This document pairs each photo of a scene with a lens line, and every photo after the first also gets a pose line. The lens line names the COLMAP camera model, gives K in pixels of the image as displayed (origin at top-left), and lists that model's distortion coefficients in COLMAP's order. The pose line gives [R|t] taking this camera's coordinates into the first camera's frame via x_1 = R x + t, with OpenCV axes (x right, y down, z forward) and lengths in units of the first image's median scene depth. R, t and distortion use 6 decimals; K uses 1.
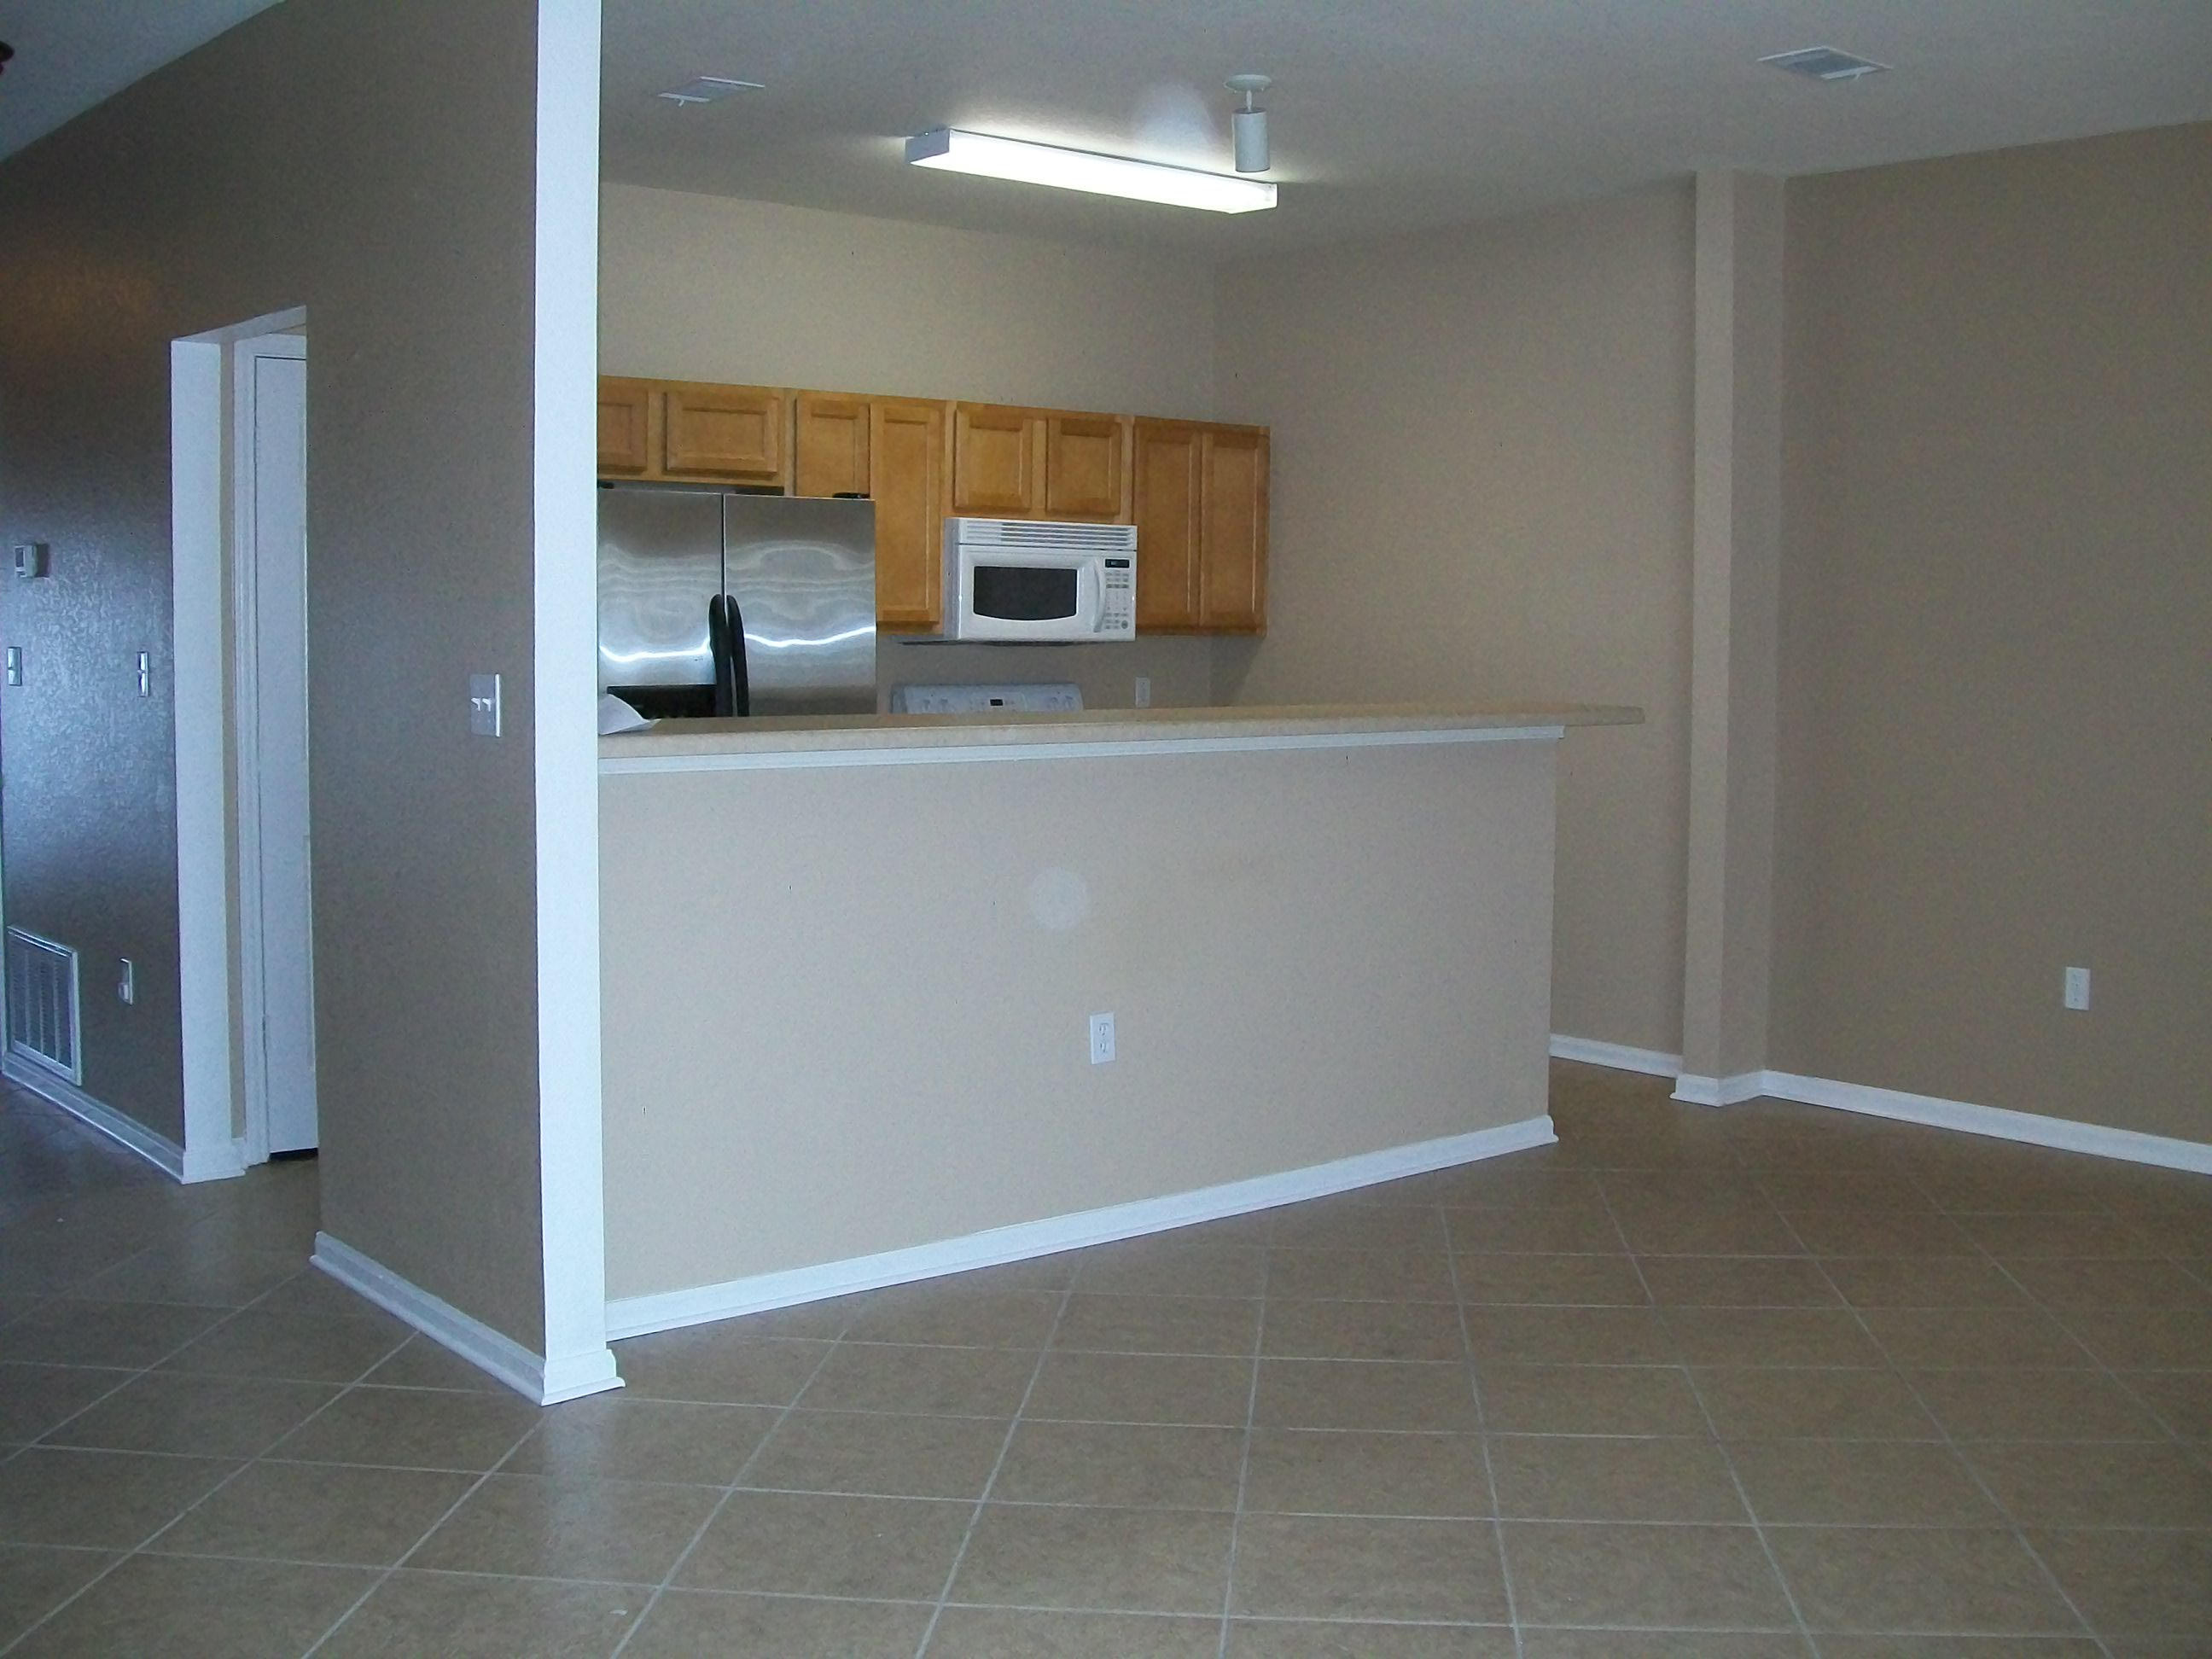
lens RADIAL K [[2331.9, 0, 1106.0], [0, 2331.9, 829.5], [0, 0, 1]] dist [-0.116111, 0.015590]
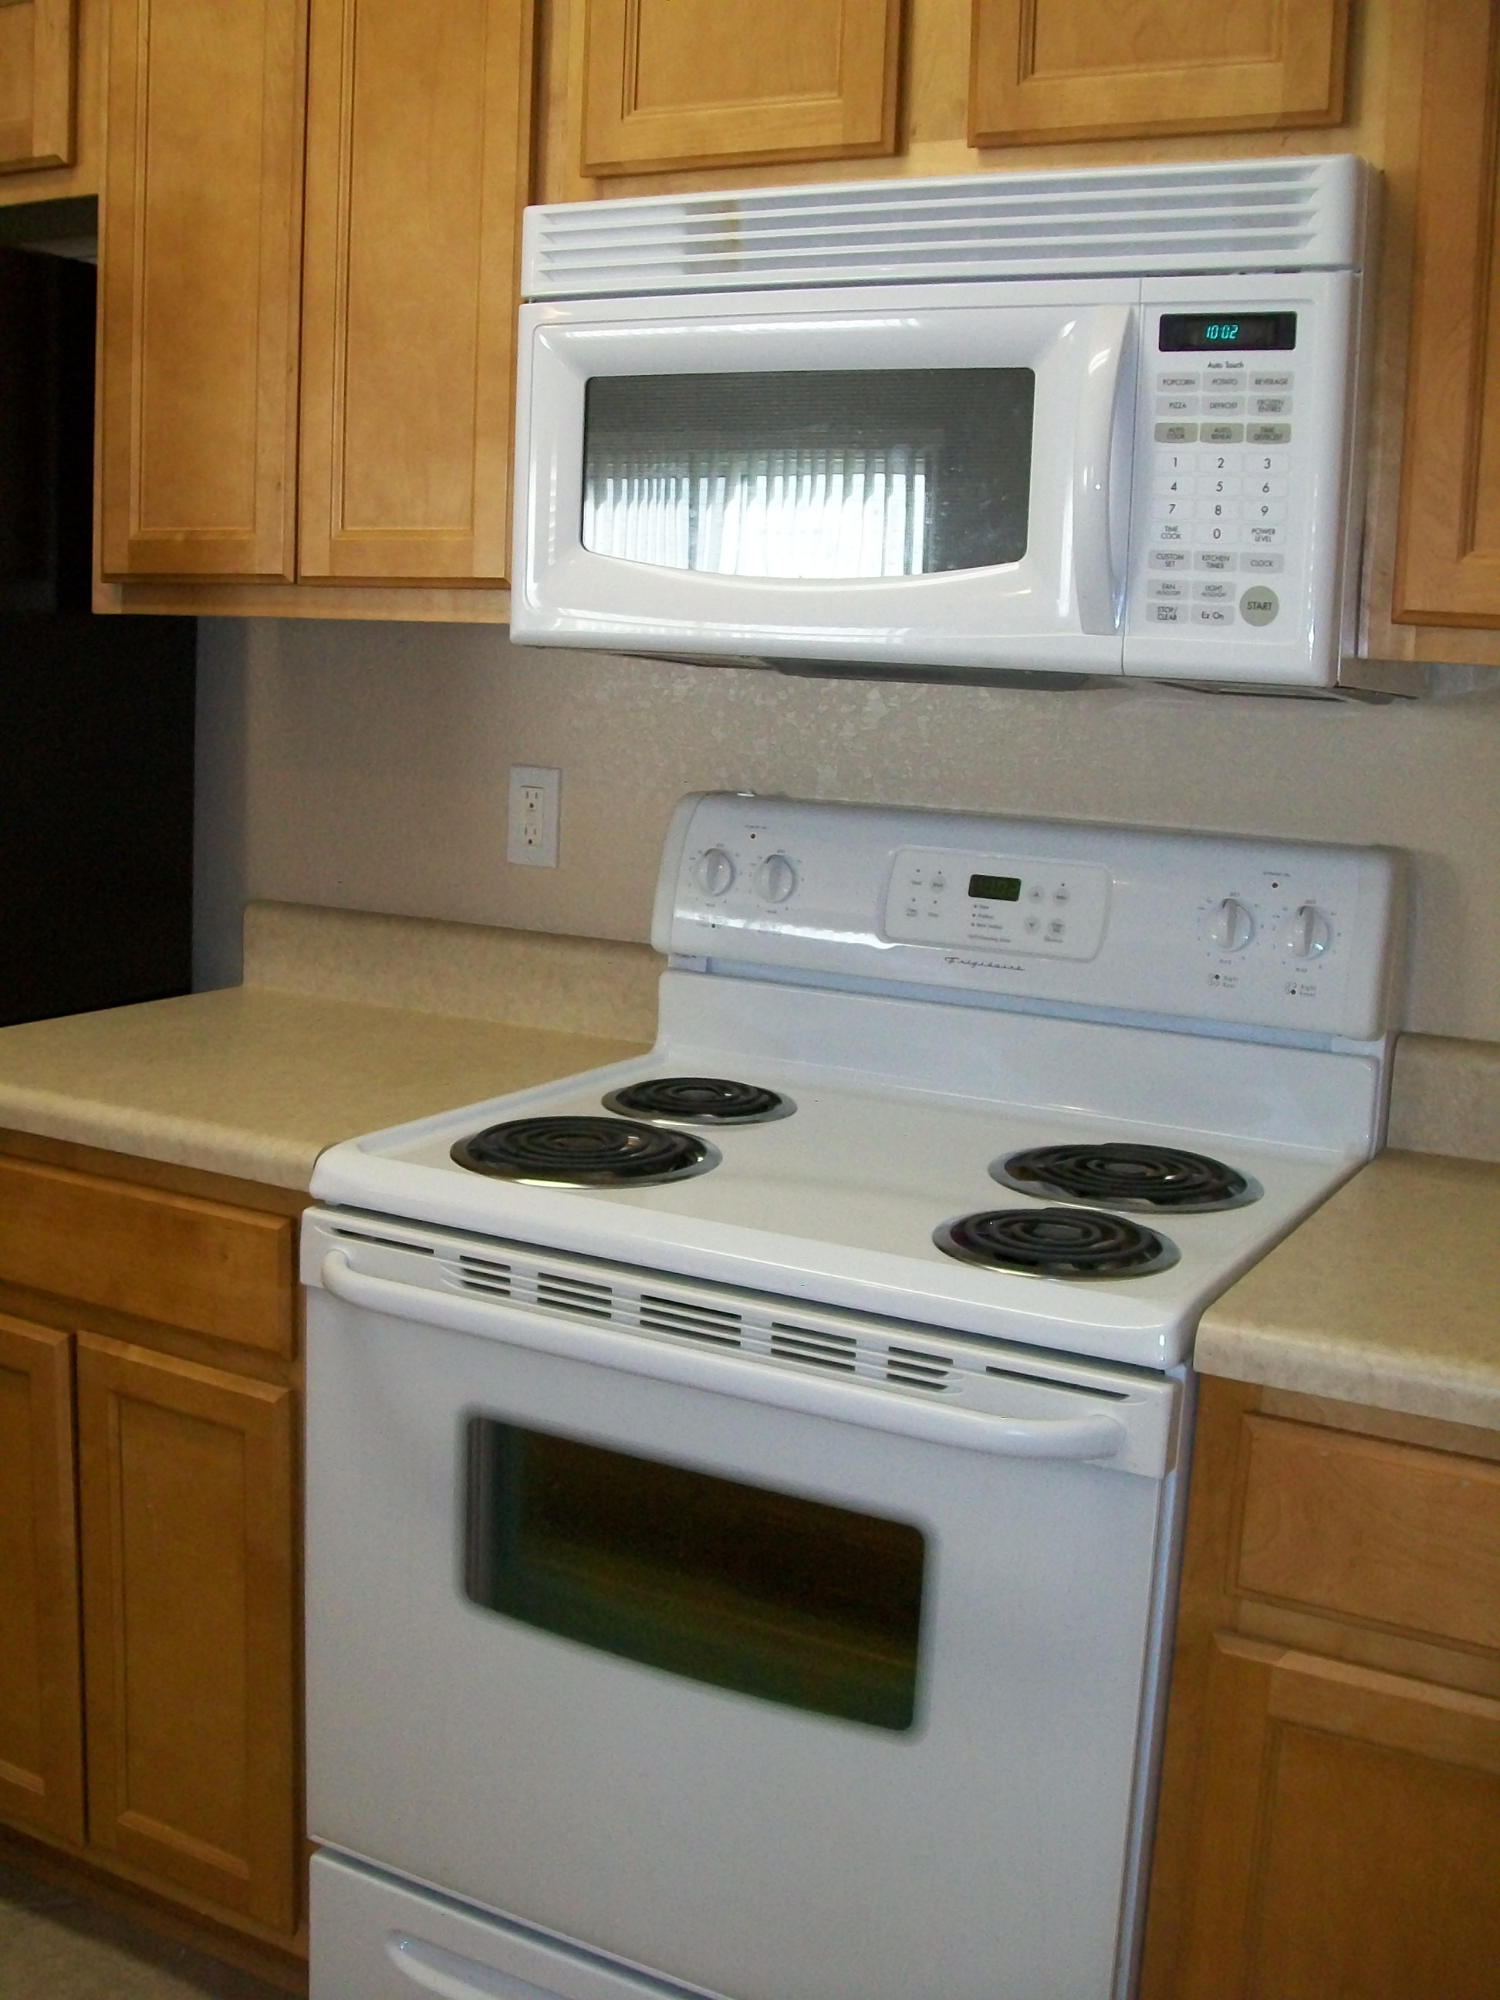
lens RADIAL K [[2108.4, 0, 750.0], [0, 2108.4, 1000.0], [0, 0, 1]] dist [-0.116111, 0.015590]
pose [[0.362917, 0.159296, -0.918105, 0.182381], [-0.121160, 0.984982, 0.123006, -0.069738], [0.923911, 0.066596, 0.376767, 0.887975]]
